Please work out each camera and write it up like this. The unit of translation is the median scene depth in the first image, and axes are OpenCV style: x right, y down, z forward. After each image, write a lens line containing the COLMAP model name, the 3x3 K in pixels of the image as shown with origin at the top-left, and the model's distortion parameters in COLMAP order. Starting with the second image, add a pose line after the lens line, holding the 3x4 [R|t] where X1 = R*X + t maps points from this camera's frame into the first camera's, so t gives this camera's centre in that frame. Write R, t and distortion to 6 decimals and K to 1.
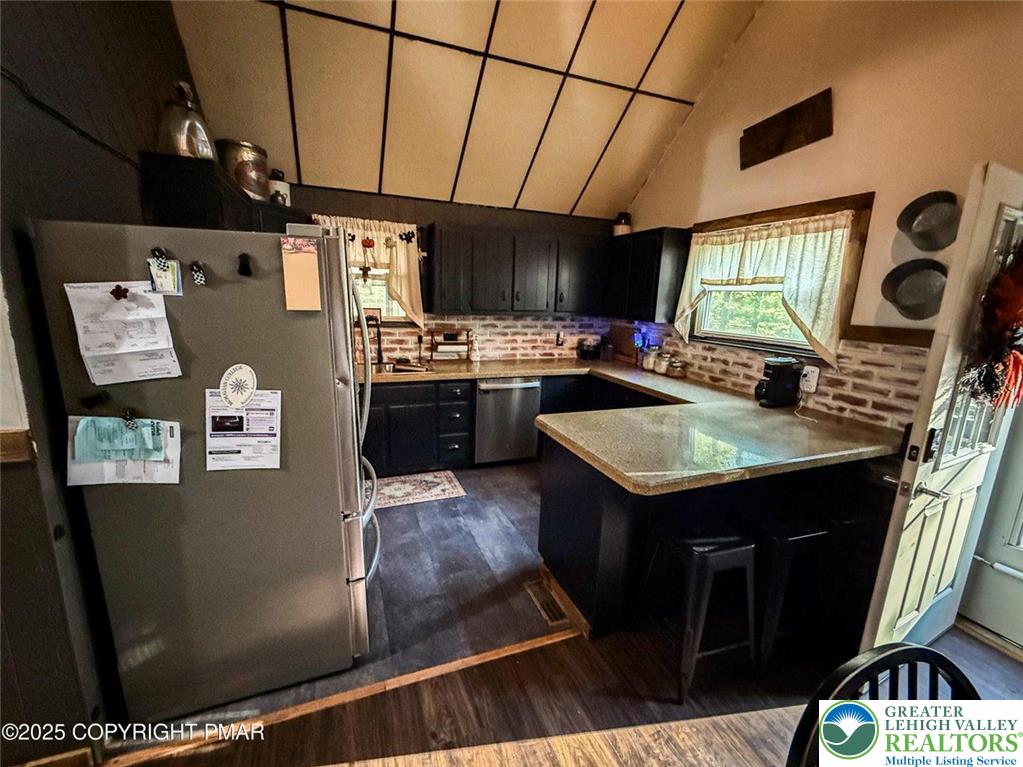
lens RADIAL K [[398.9, 0, 511.5], [0, 398.9, 383.5], [0, 0, 1]] dist [0.014022, 0.000218]
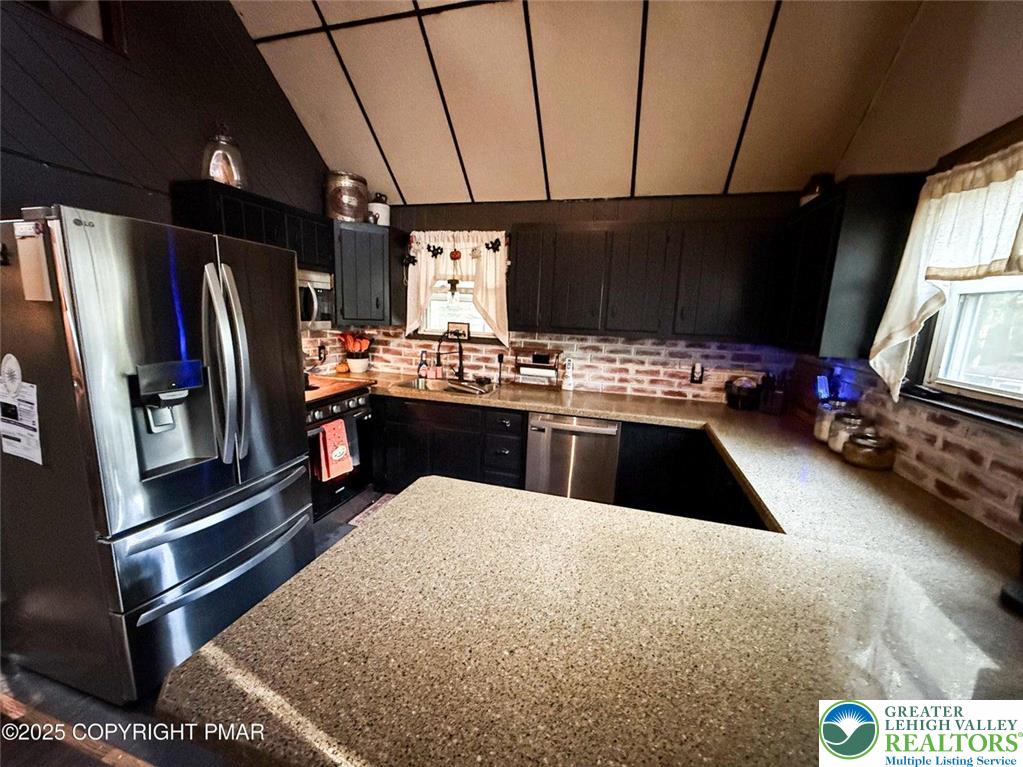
lens RADIAL K [[398.9, 0, 511.5], [0, 398.9, 383.5], [0, 0, 1]] dist [0.014022, 0.000218]
pose [[0.809162, 0.106012, -0.577944, 0.304493], [-0.140818, 0.989913, -0.015575, -0.043975], [0.570463, 0.093987, 0.815928, 0.288742]]
